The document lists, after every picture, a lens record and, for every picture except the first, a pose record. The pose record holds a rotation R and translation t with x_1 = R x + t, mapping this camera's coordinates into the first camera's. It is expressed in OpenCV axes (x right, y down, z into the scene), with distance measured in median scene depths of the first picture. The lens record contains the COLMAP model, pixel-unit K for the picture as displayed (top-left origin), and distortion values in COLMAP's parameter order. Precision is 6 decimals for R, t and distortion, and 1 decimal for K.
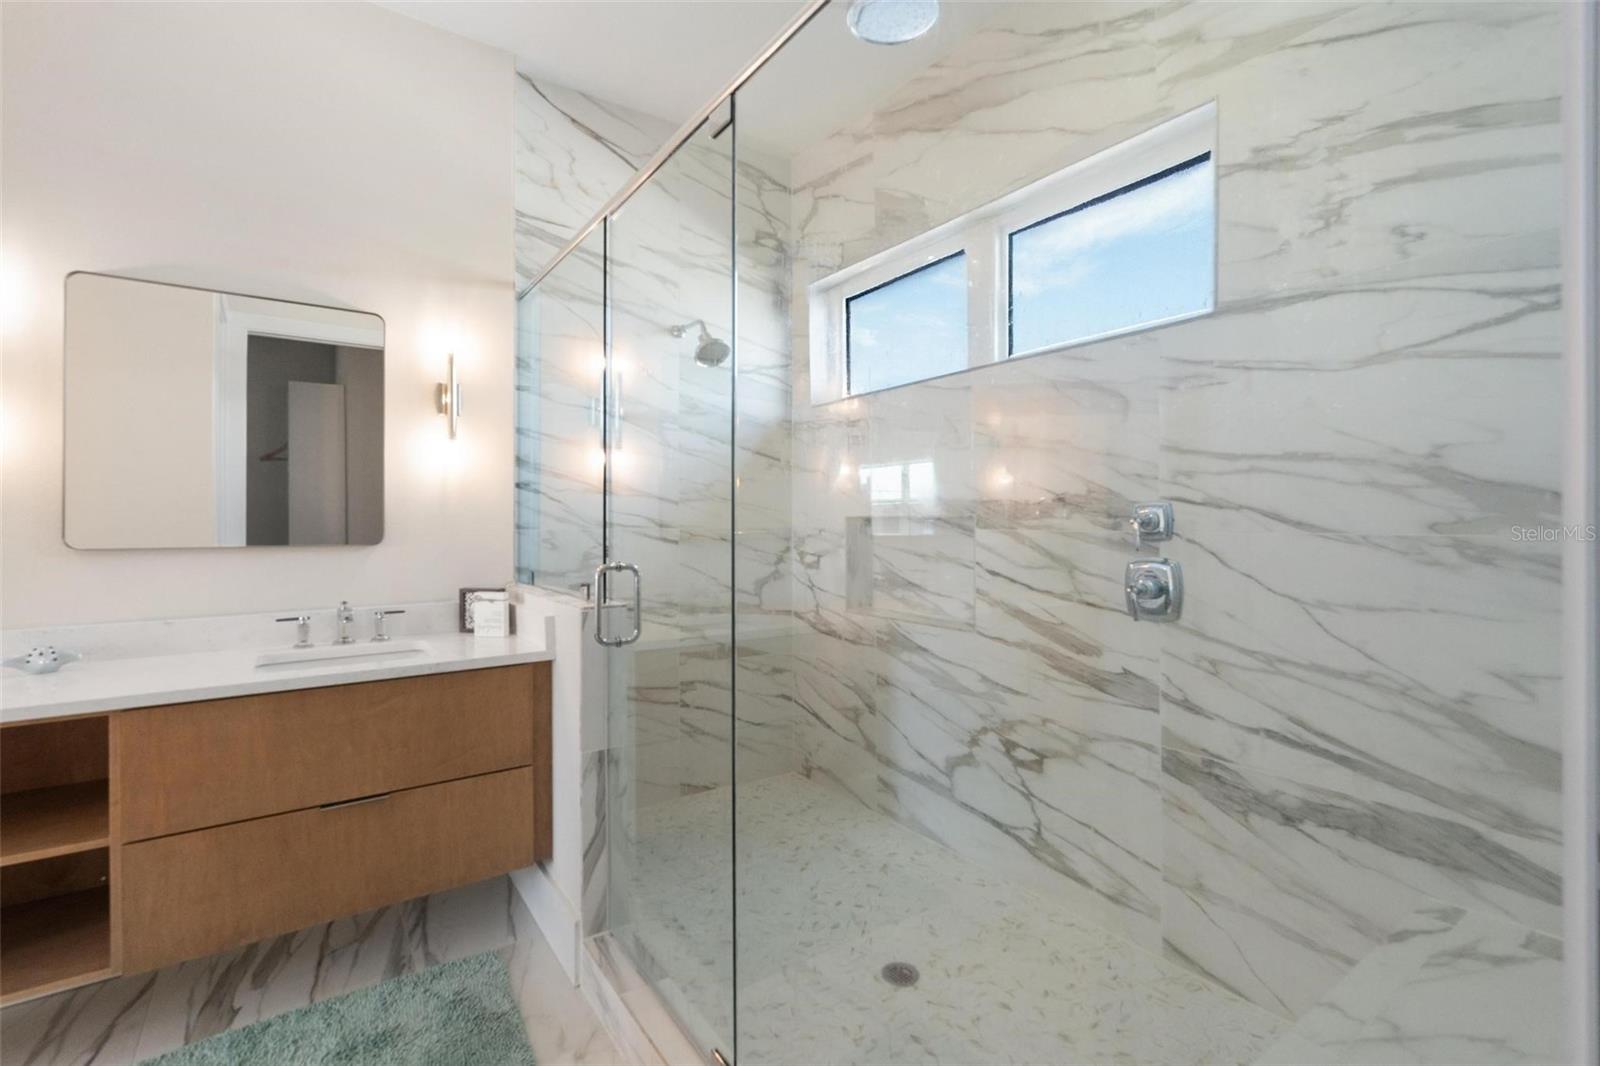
lens RADIAL K [[716.2, 0, 799.2], [0, 716.2, 525.6], [0, 0, 1]] dist [-0.005793, 0.001922]
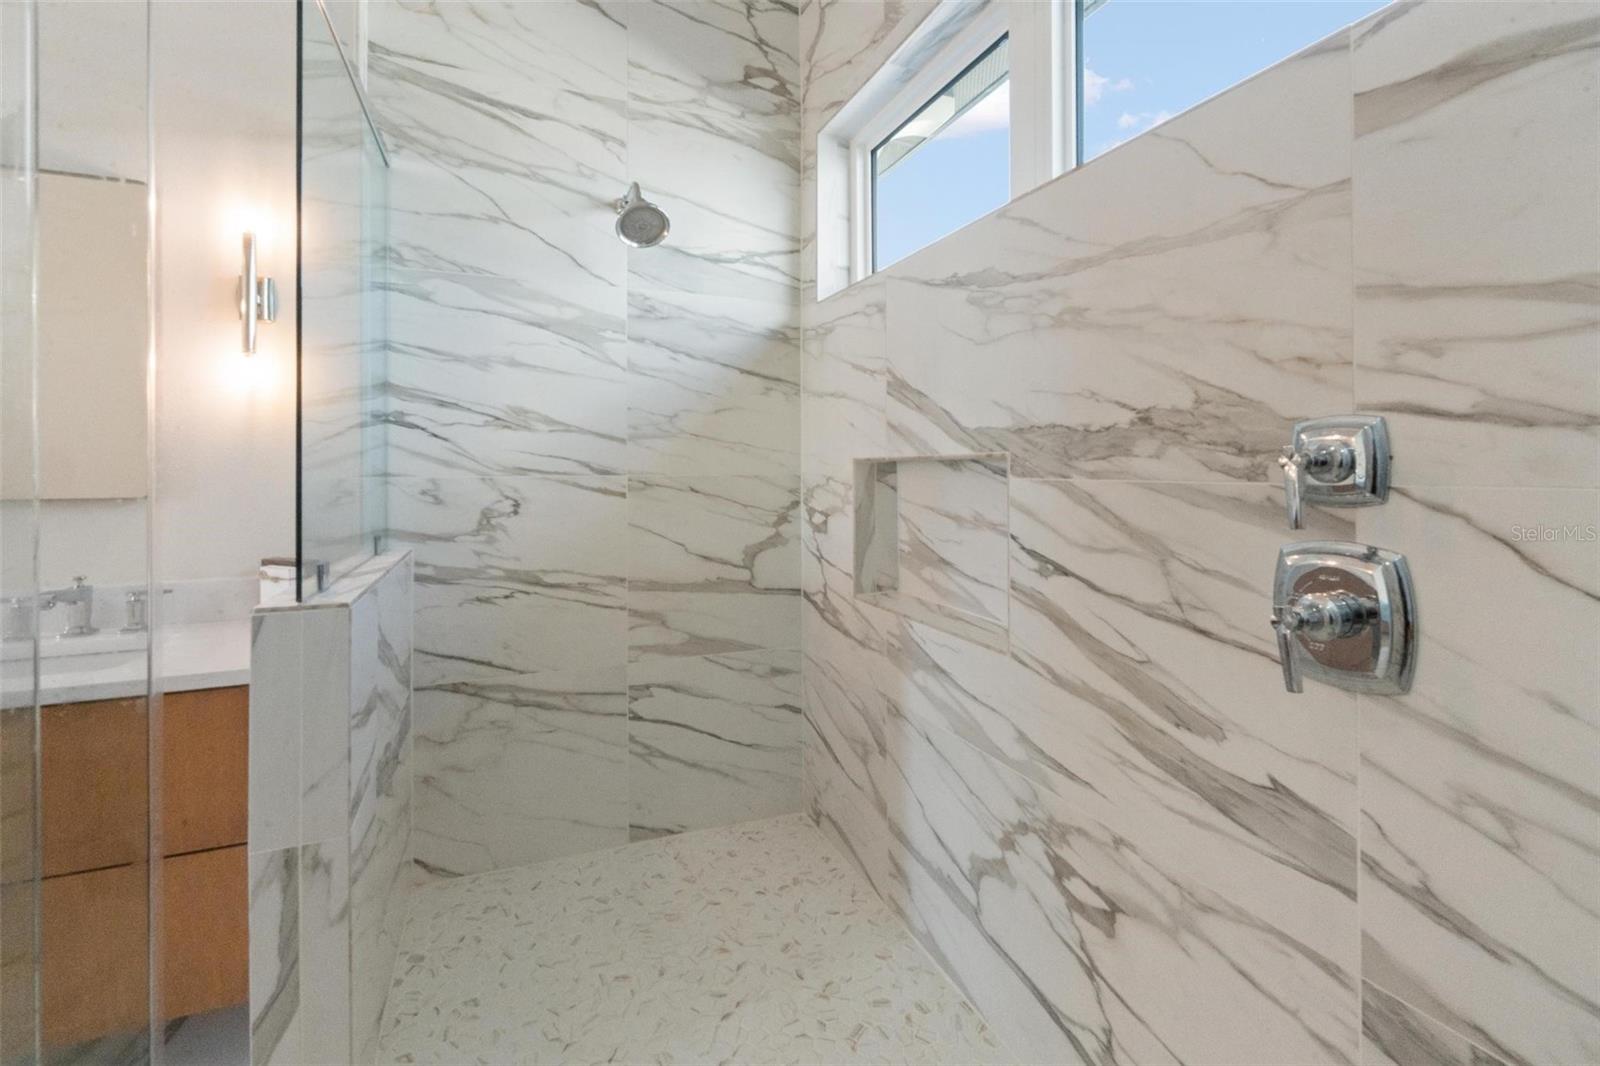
lens RADIAL K [[716.2, 0, 818.2], [0, 716.2, 471.0], [0, 0, 1]] dist [-0.005793, 0.001922]
pose [[0.976669, -0.001438, -0.214747, 0.202573], [0.001162, 0.999998, -0.001410, 0.000281], [0.214749, 0.001128, 0.976669, 0.368642]]
